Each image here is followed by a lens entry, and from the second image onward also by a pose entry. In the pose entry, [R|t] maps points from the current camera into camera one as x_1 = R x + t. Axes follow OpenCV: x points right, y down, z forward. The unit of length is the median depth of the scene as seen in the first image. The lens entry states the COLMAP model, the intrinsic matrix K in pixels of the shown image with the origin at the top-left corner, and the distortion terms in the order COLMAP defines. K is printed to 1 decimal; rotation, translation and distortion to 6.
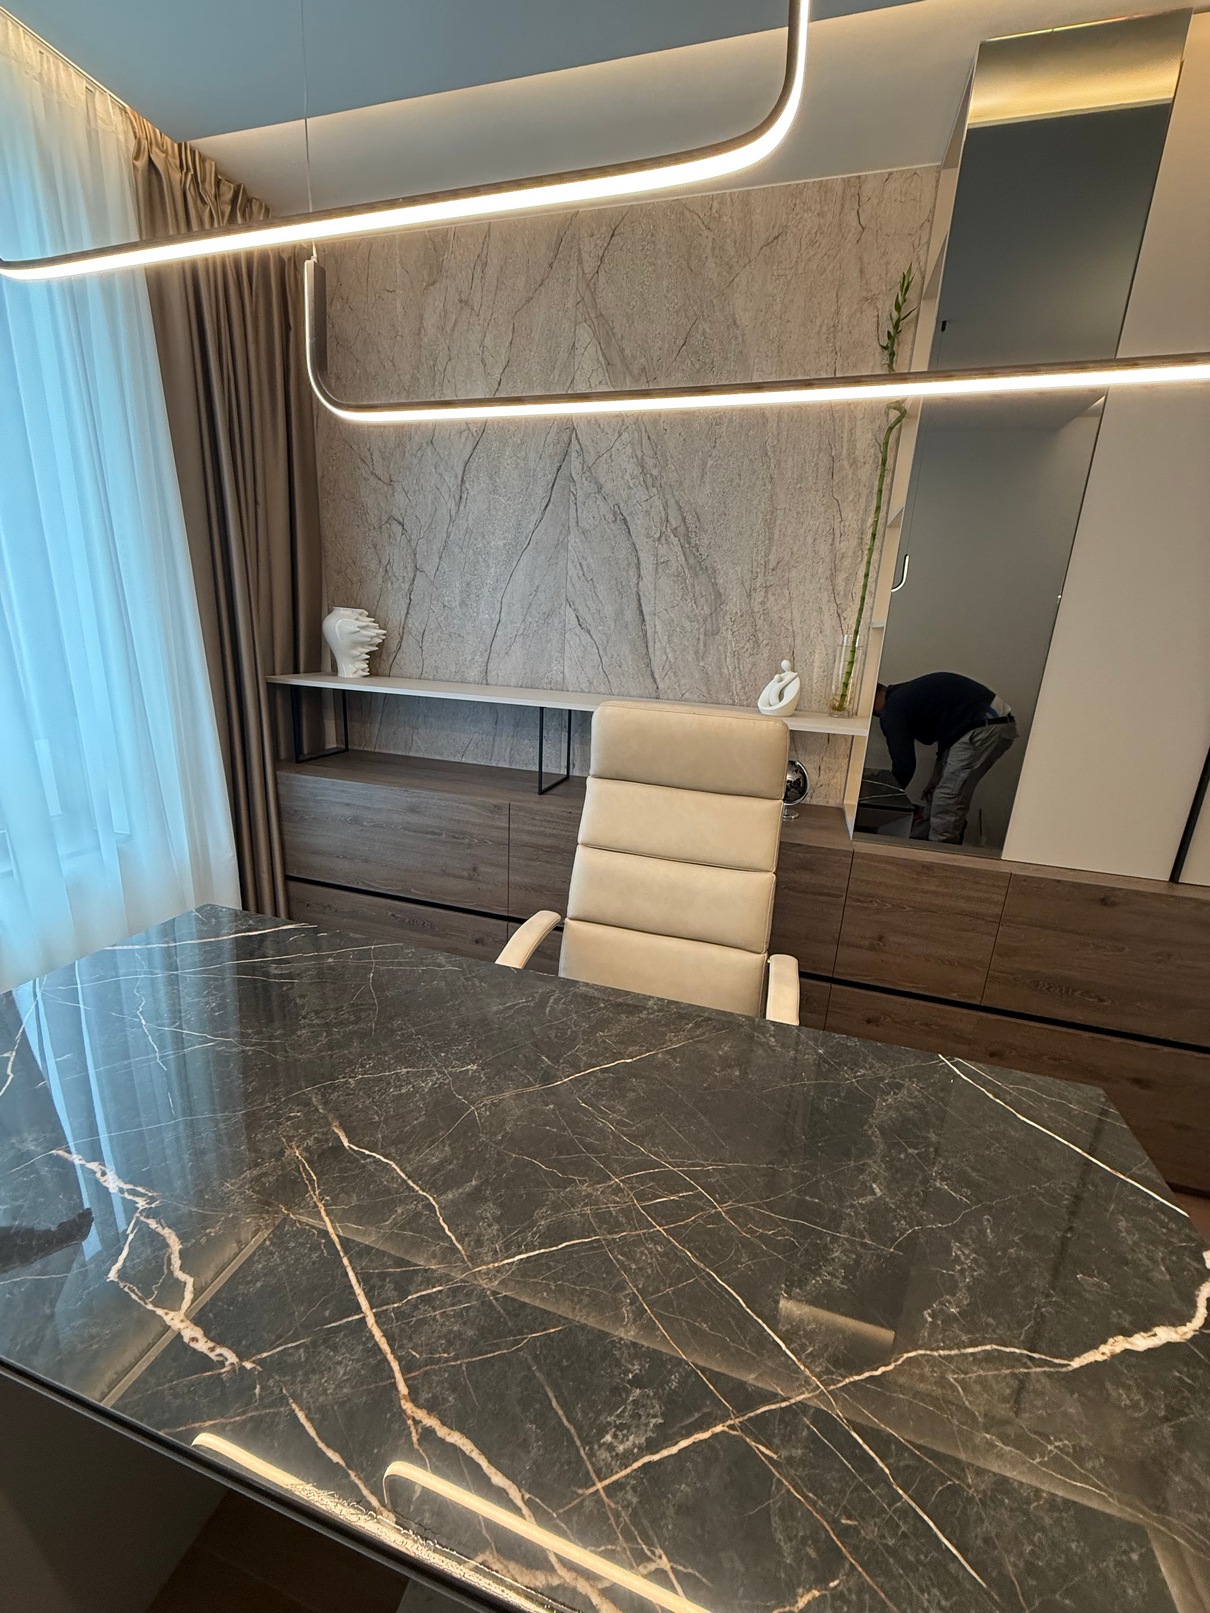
lens RADIAL K [[633.1, 0, 605.0], [0, 633.1, 806.5], [0, 0, 1]] dist [-0.006902, 0.000425]
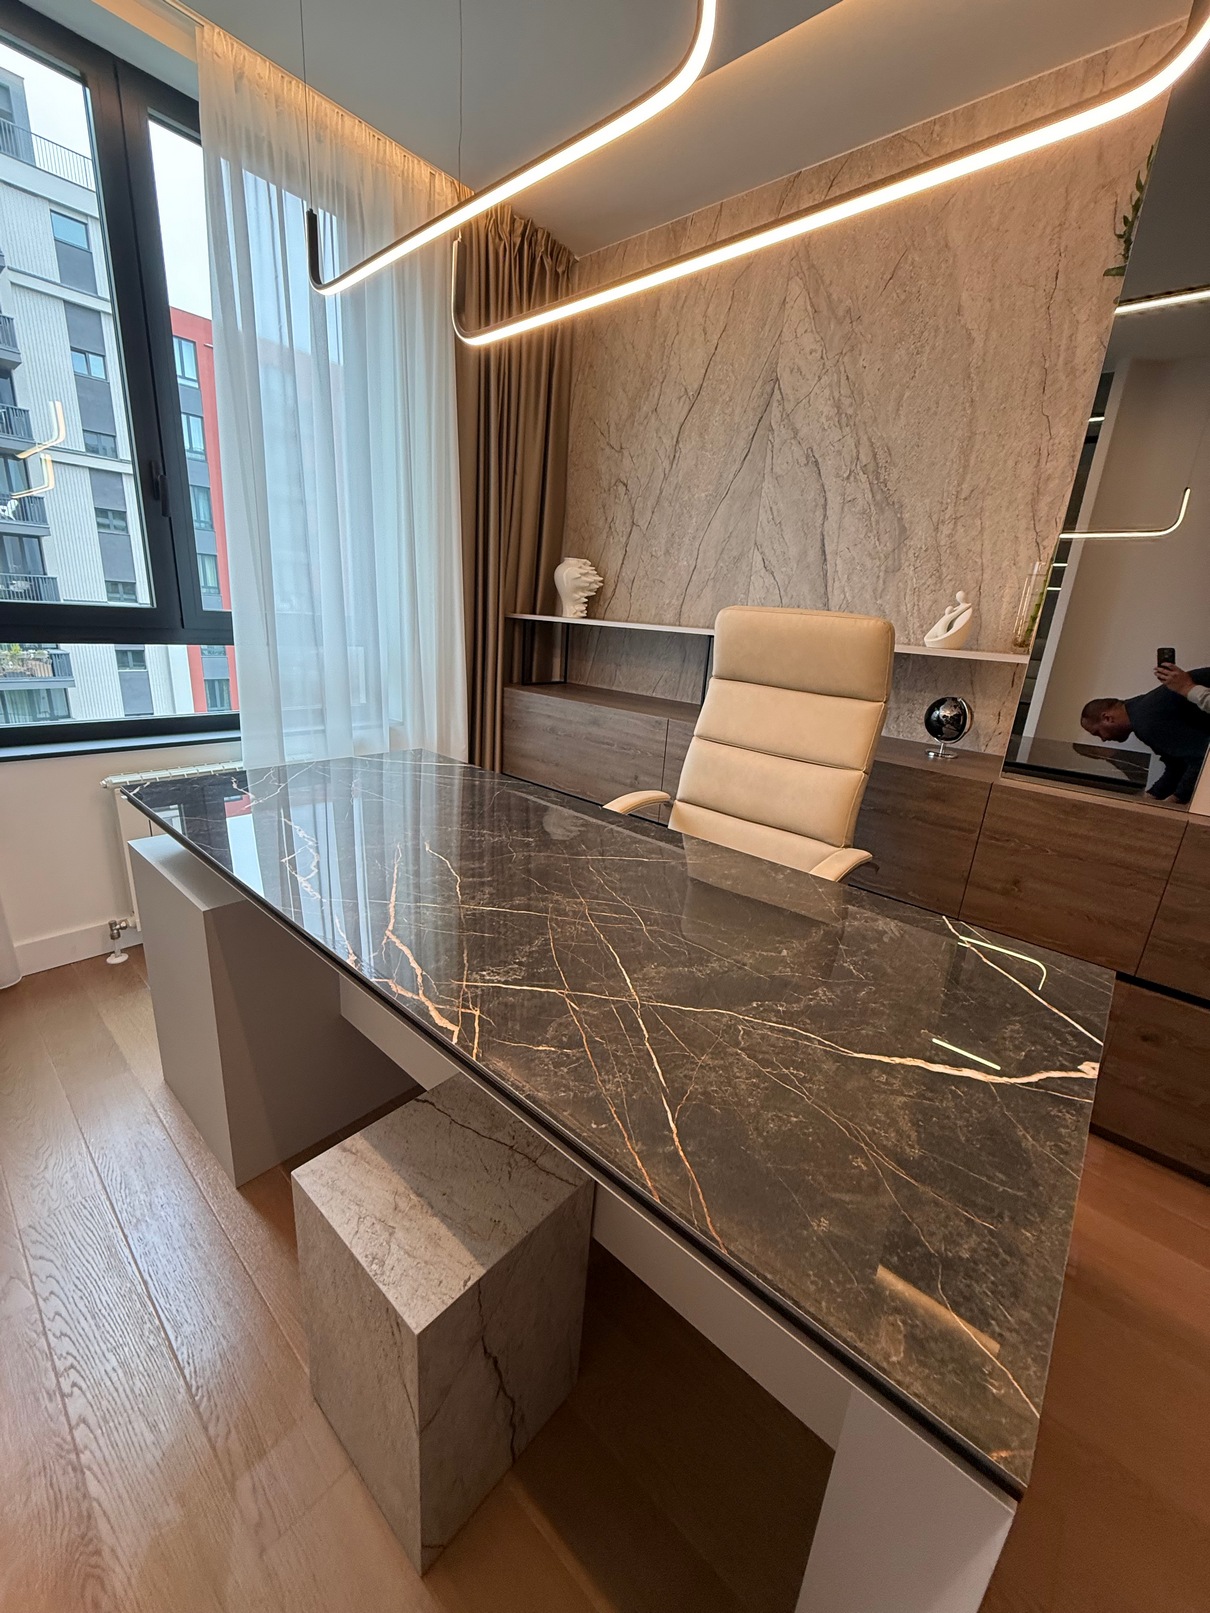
lens RADIAL K [[633.1, 0, 605.0], [0, 633.1, 806.5], [0, 0, 1]] dist [-0.006902, 0.000425]
pose [[0.910091, 0.128966, -0.393829, 0.199729], [-0.129227, 0.991275, 0.025981, 0.127177], [0.393744, 0.027248, 0.918816, -0.074424]]
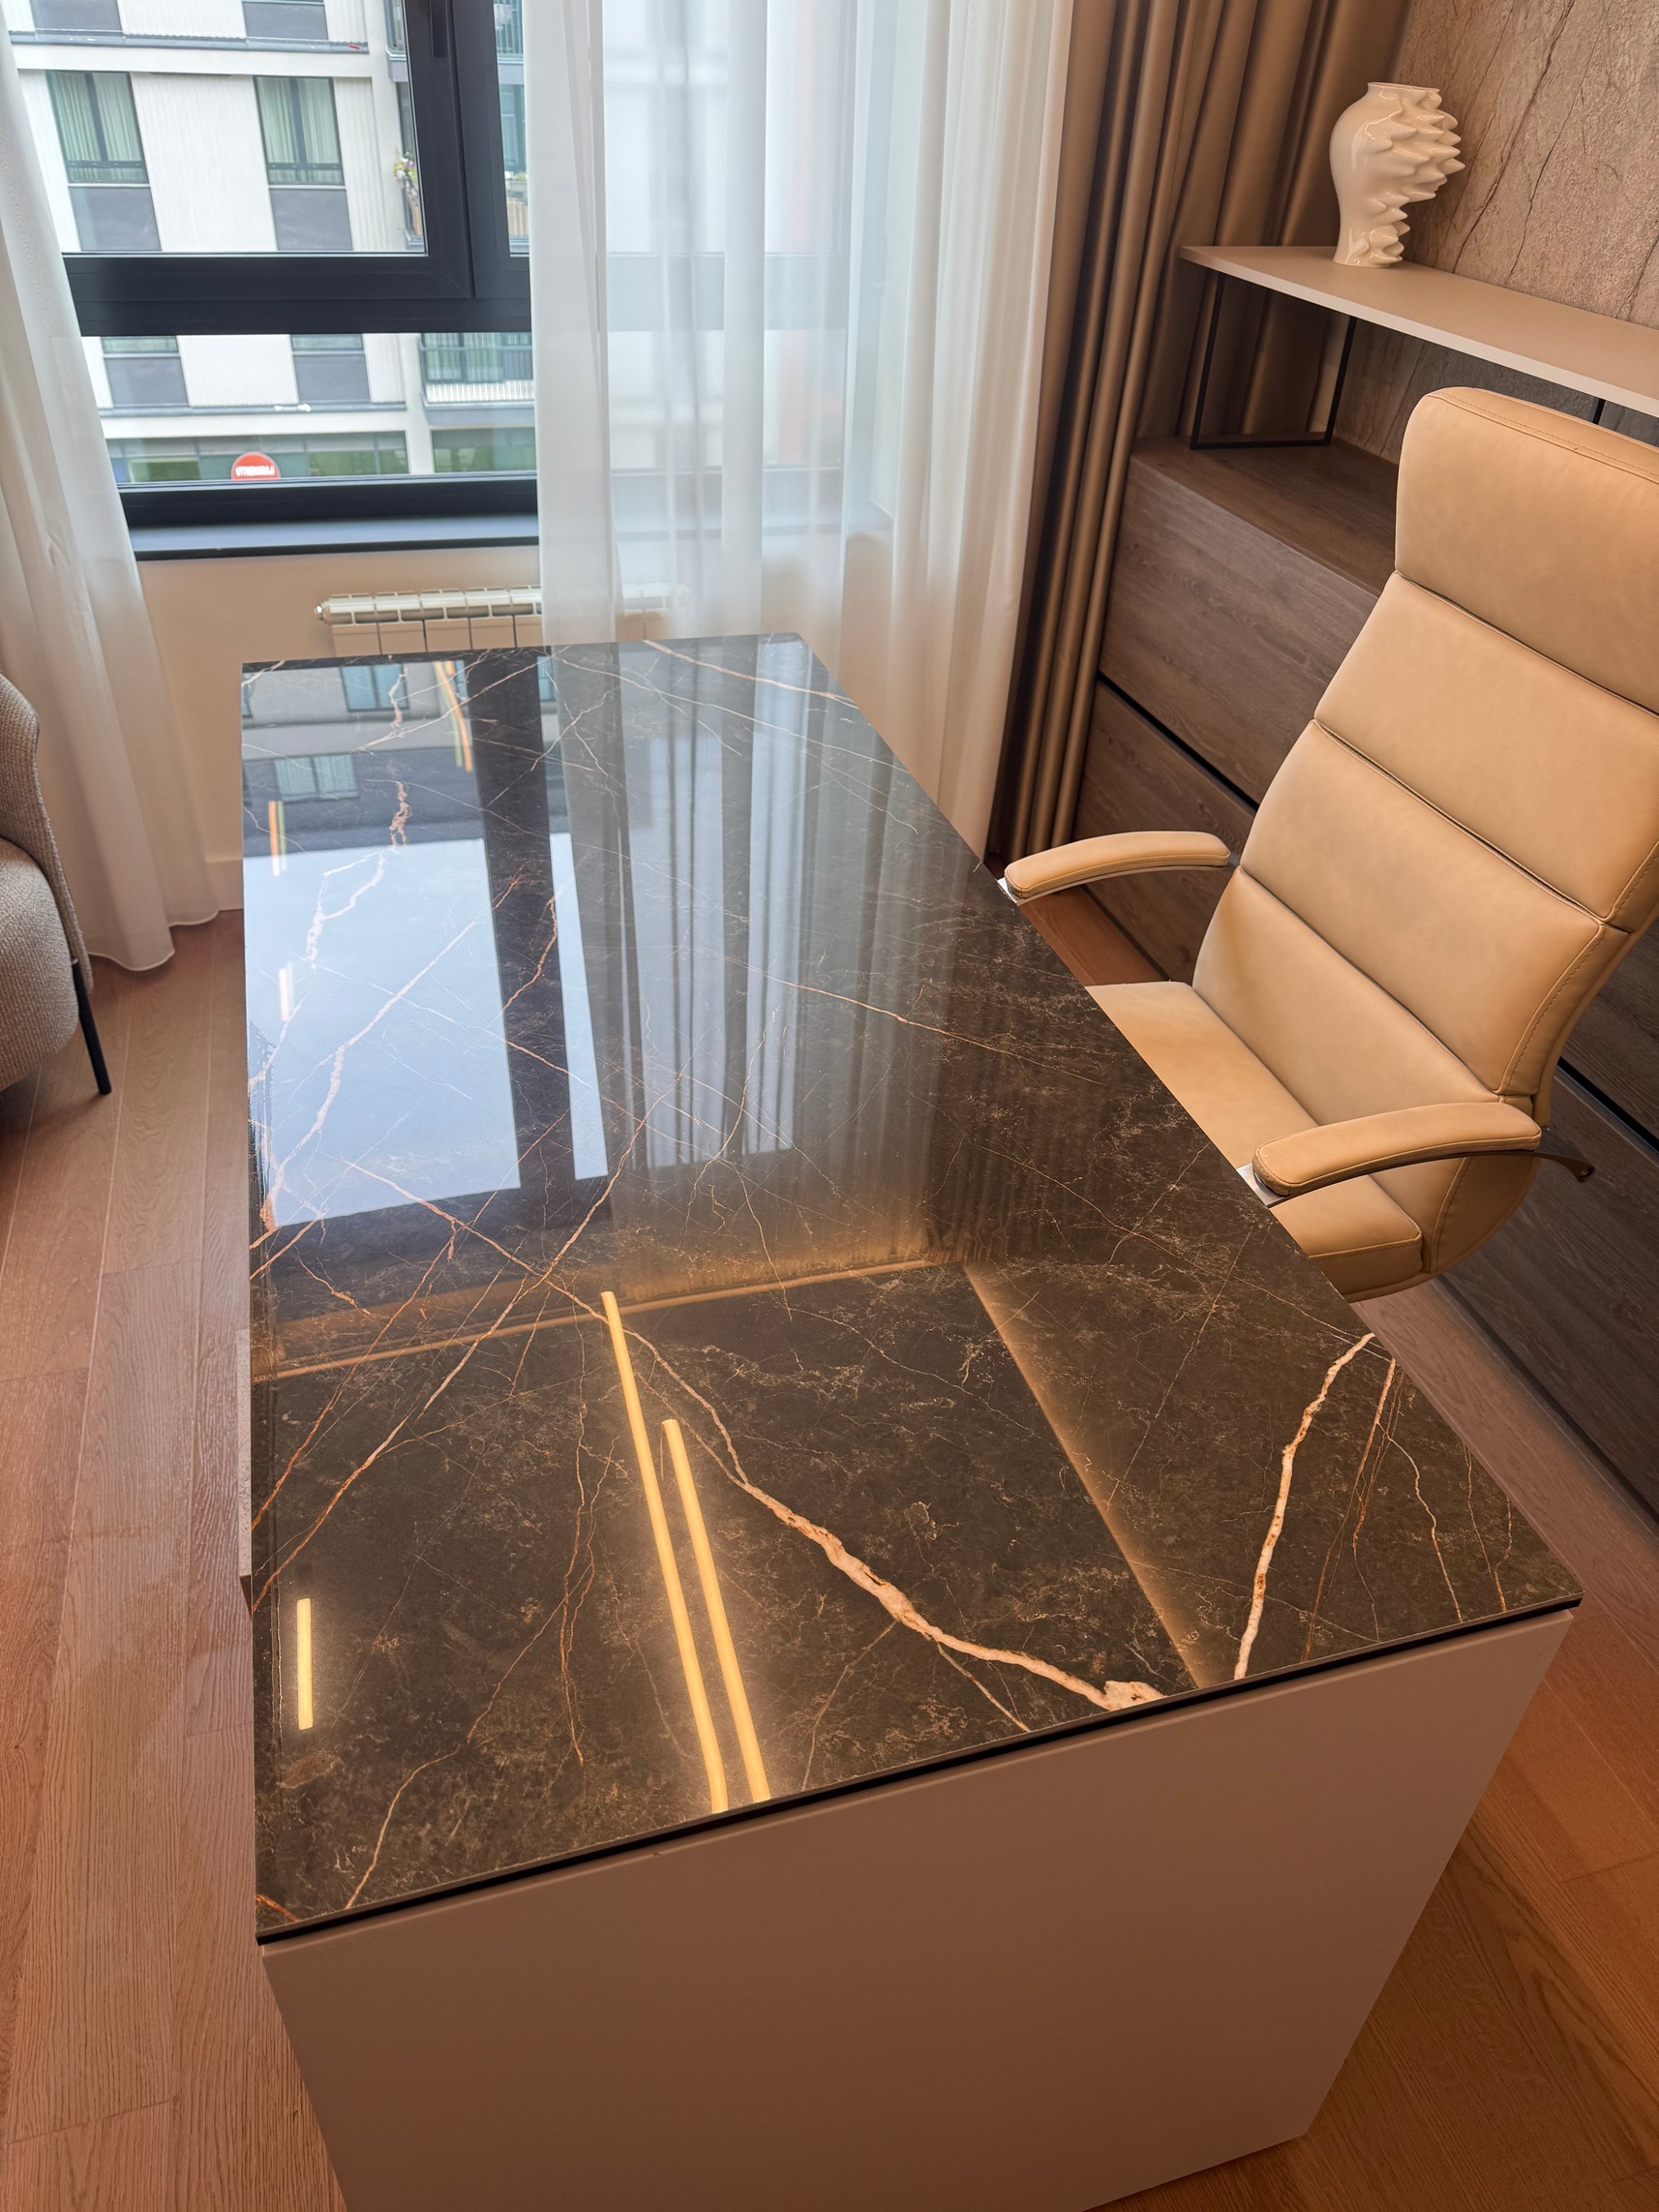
lens RADIAL K [[1575.0, 0, 829.5], [0, 1575.0, 1106.0], [0, 0, 1]] dist [0.000867, -0.000696]
pose [[0.553964, 0.463267, -0.691742, 0.486161], [-0.240014, 0.884471, 0.400130, -0.044188], [0.797193, -0.055630, 0.601156, 0.023478]]
